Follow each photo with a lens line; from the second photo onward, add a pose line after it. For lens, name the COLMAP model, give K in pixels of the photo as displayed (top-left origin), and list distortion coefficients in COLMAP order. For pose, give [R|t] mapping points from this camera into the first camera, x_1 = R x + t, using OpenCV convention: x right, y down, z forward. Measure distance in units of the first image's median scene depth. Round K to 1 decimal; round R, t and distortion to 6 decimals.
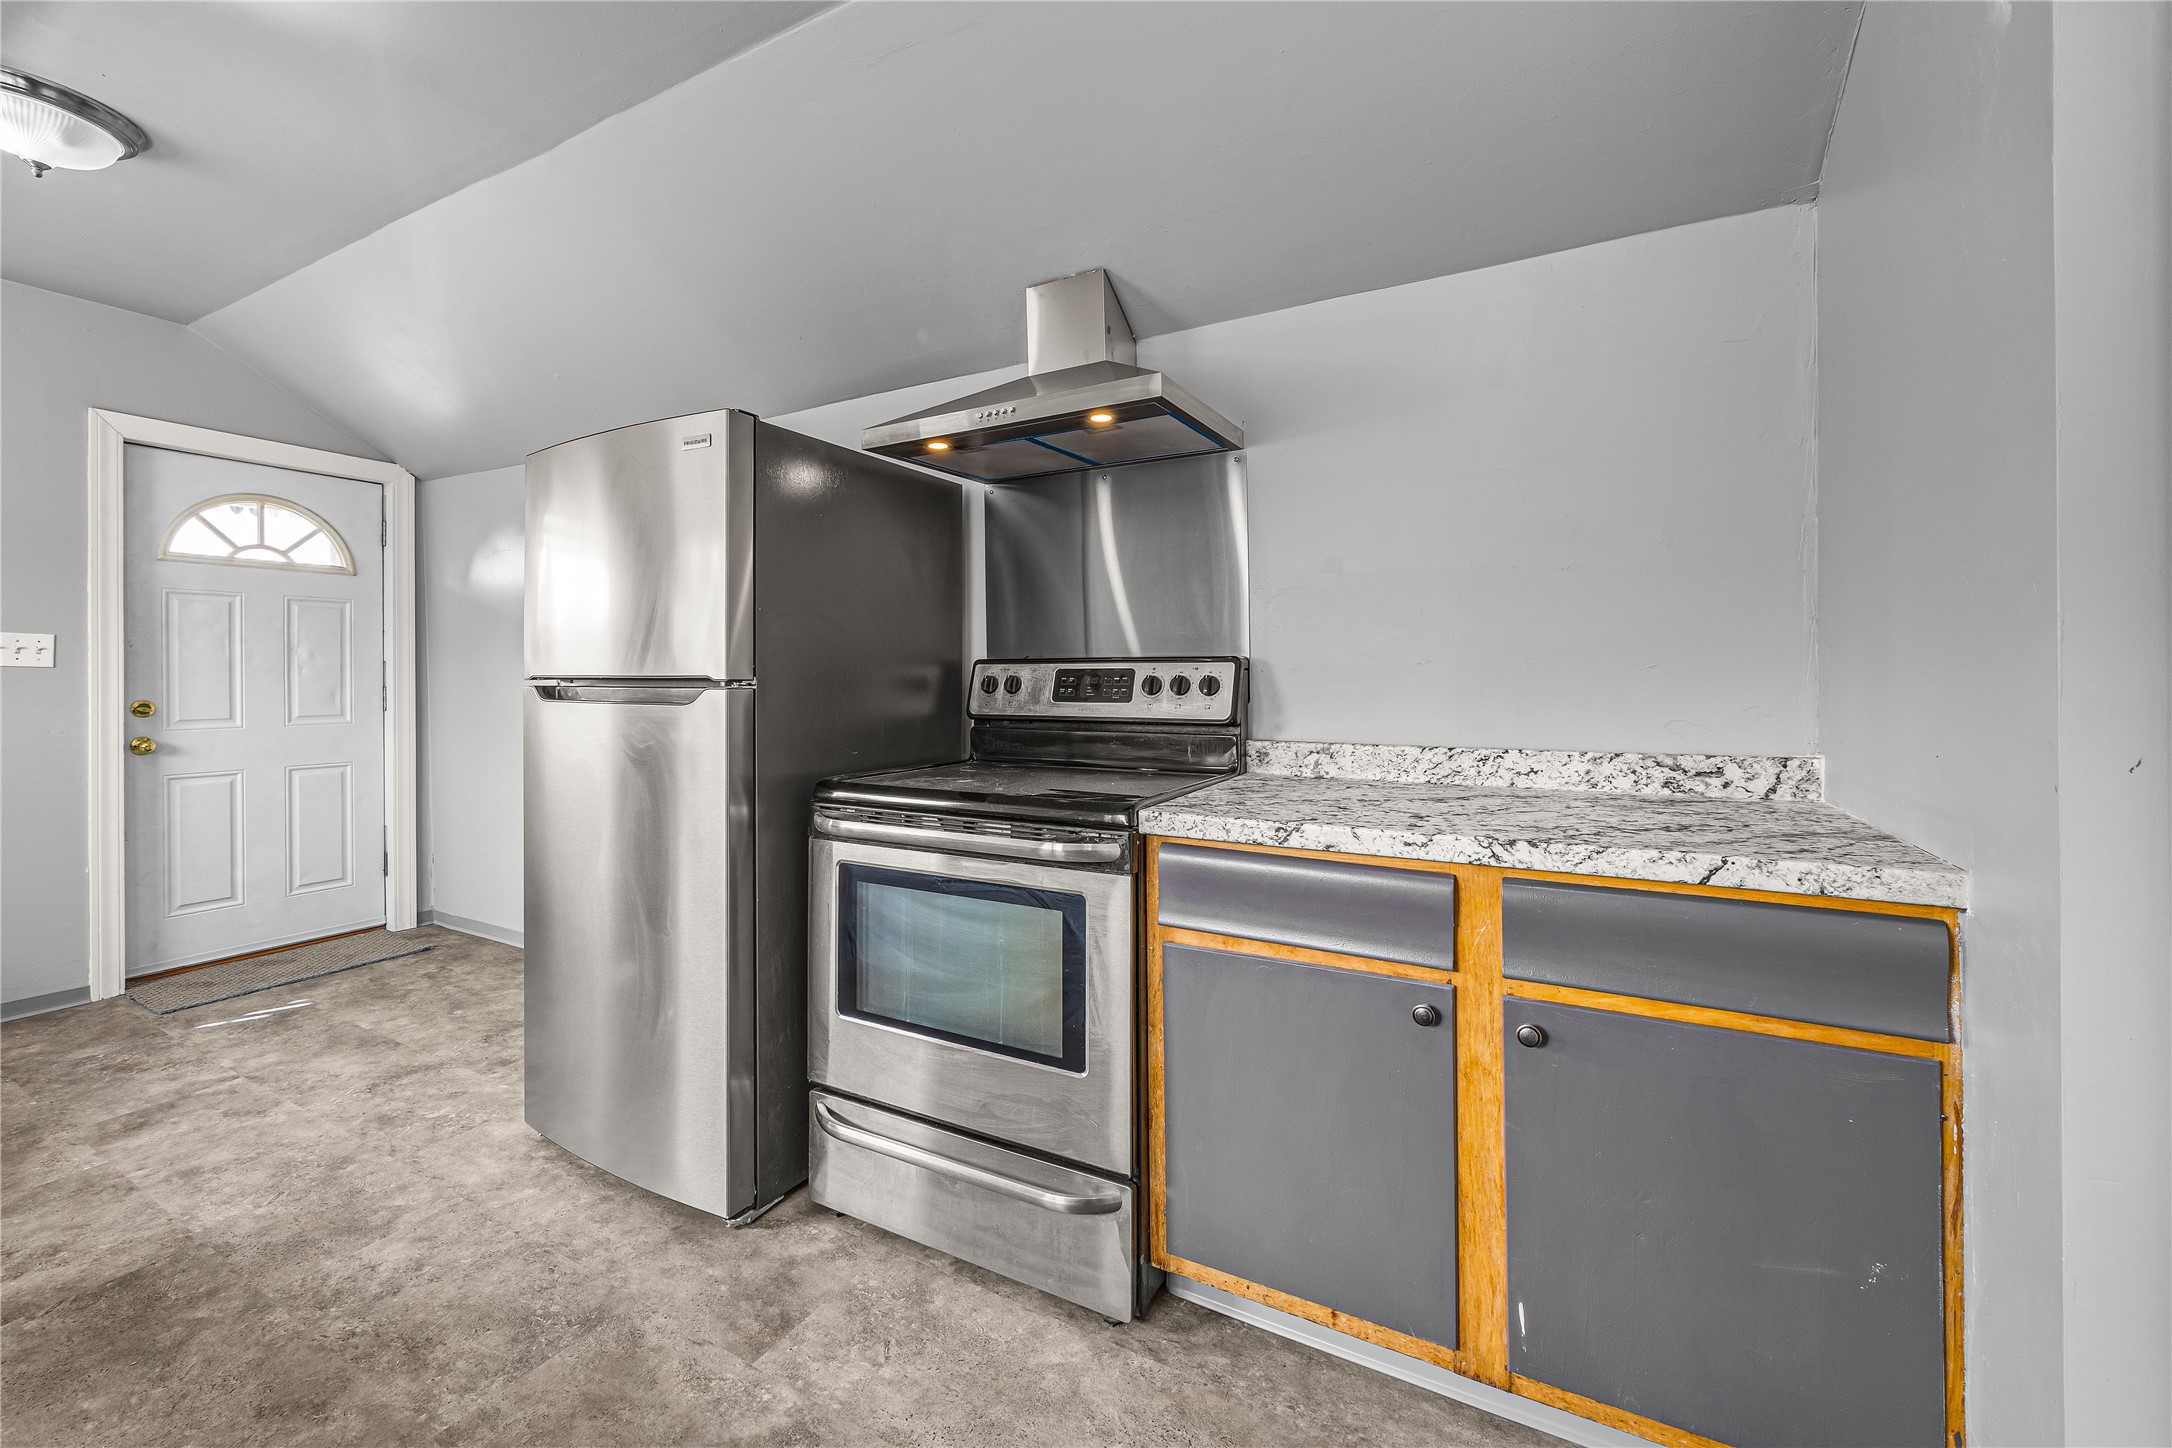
lens RADIAL K [[841.7, 0, 1105.3], [0, 841.7, 668.8], [0, 0, 1]] dist [-0.001088, -0.000332]
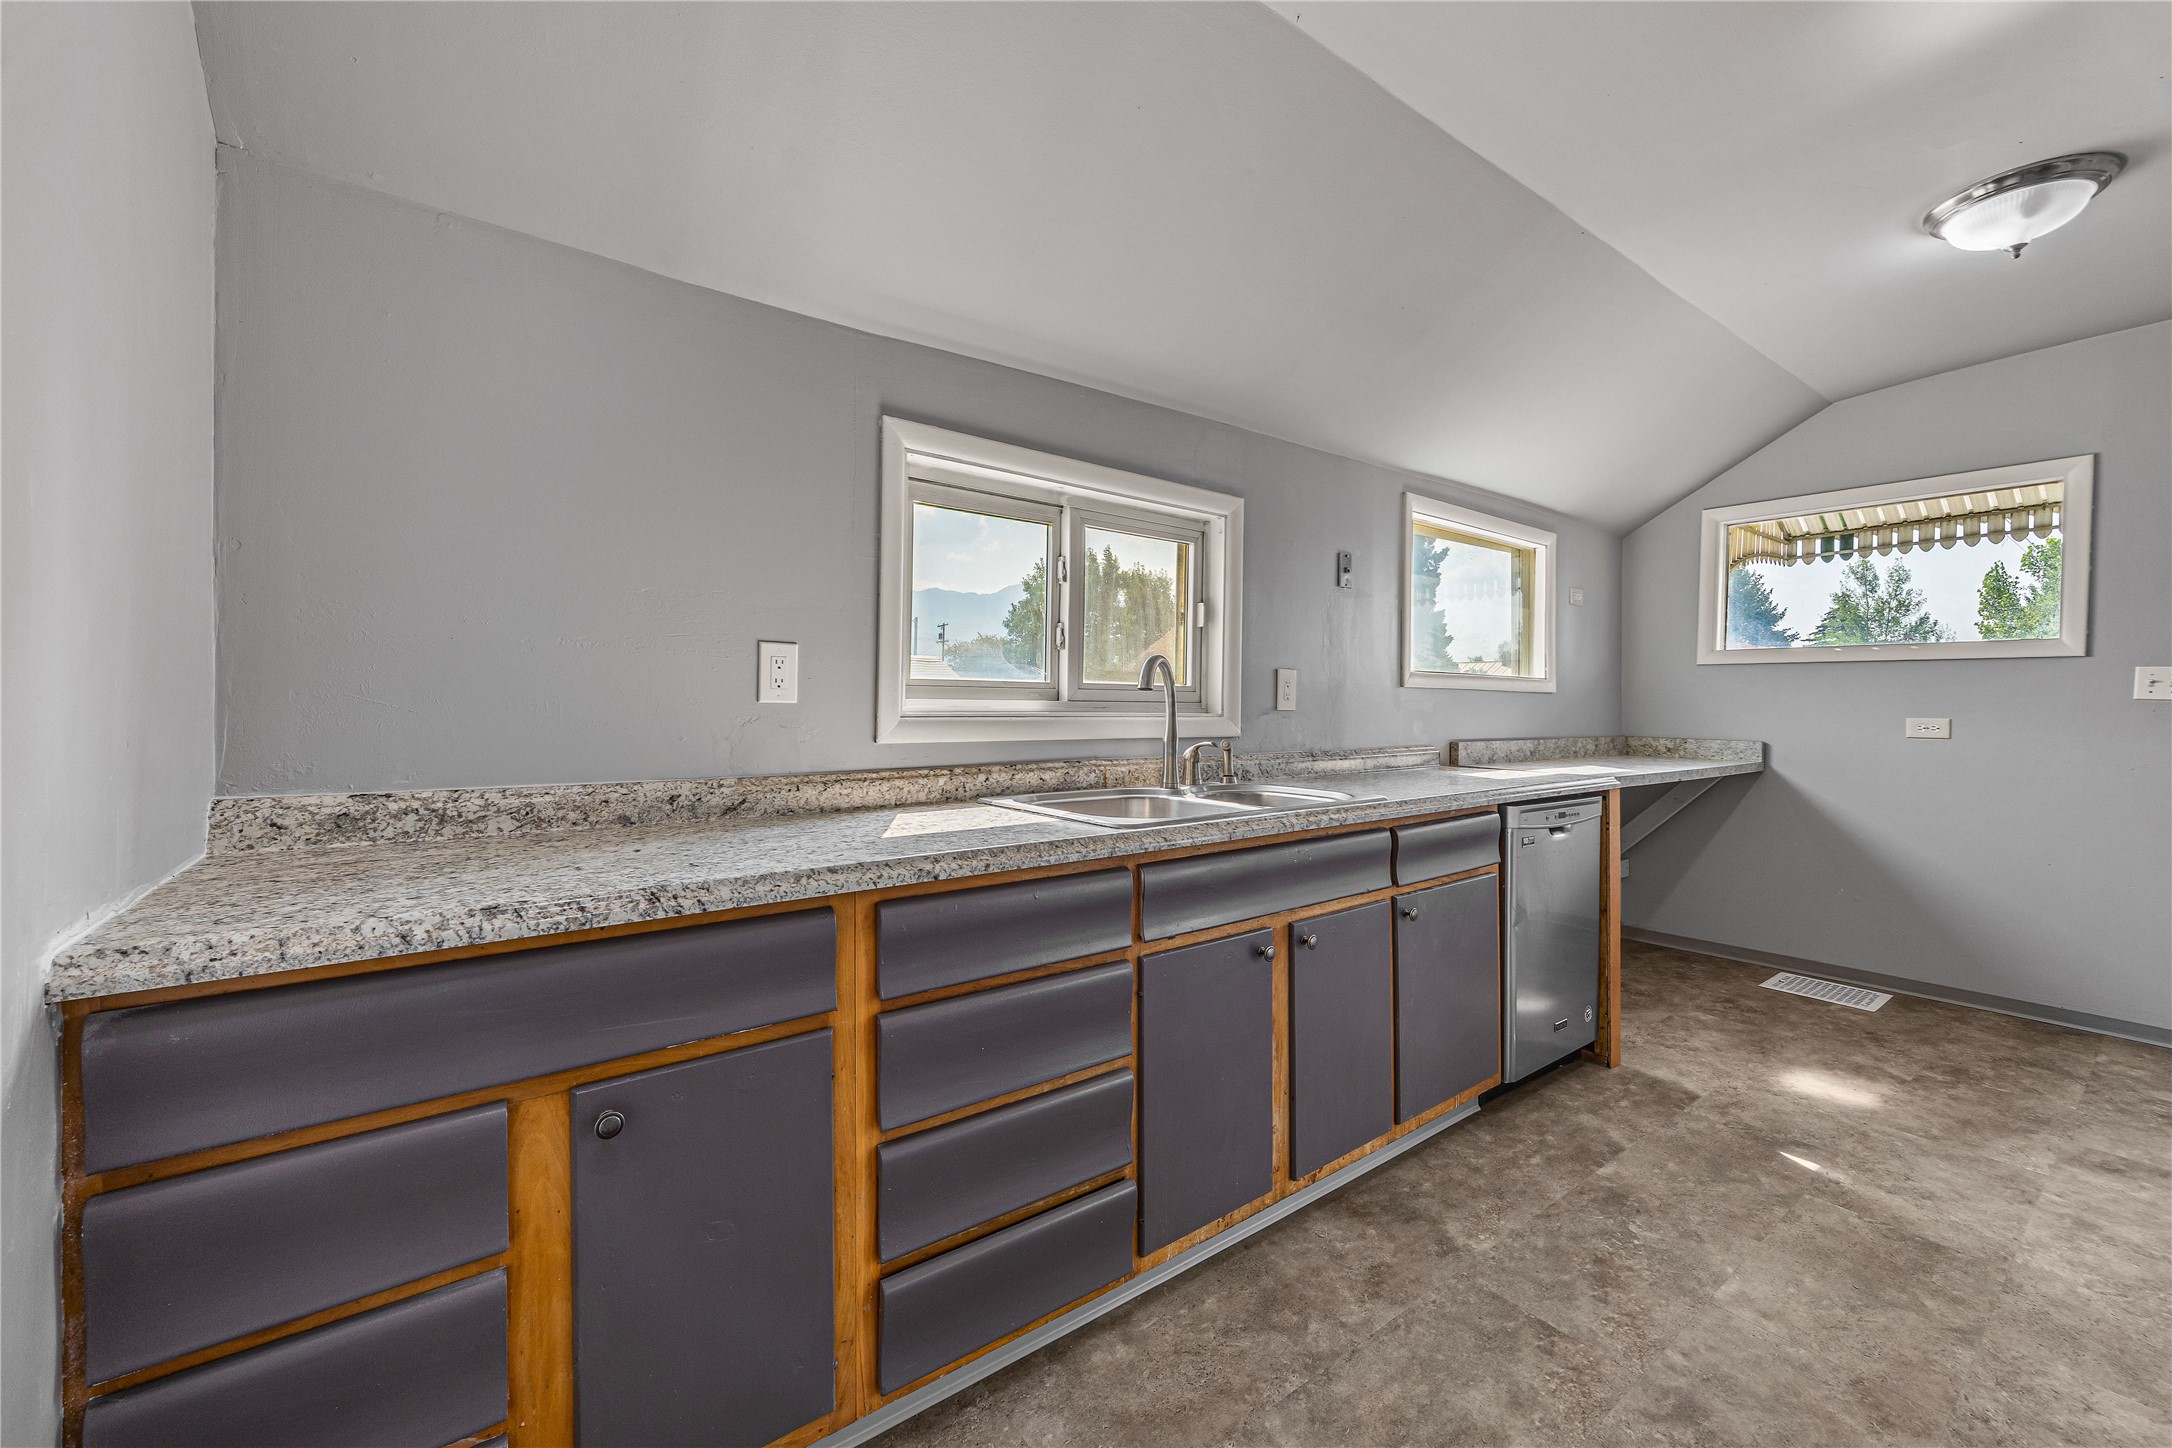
lens RADIAL K [[841.7, 0, 1079.2], [0, 841.7, 707.2], [0, 0, 1]] dist [-0.001088, -0.000332]
pose [[-0.409073, 0.016496, -0.912352, 0.288078], [-0.009104, 0.999713, 0.022158, -0.006815], [0.912456, 0.017370, -0.408806, 0.372716]]
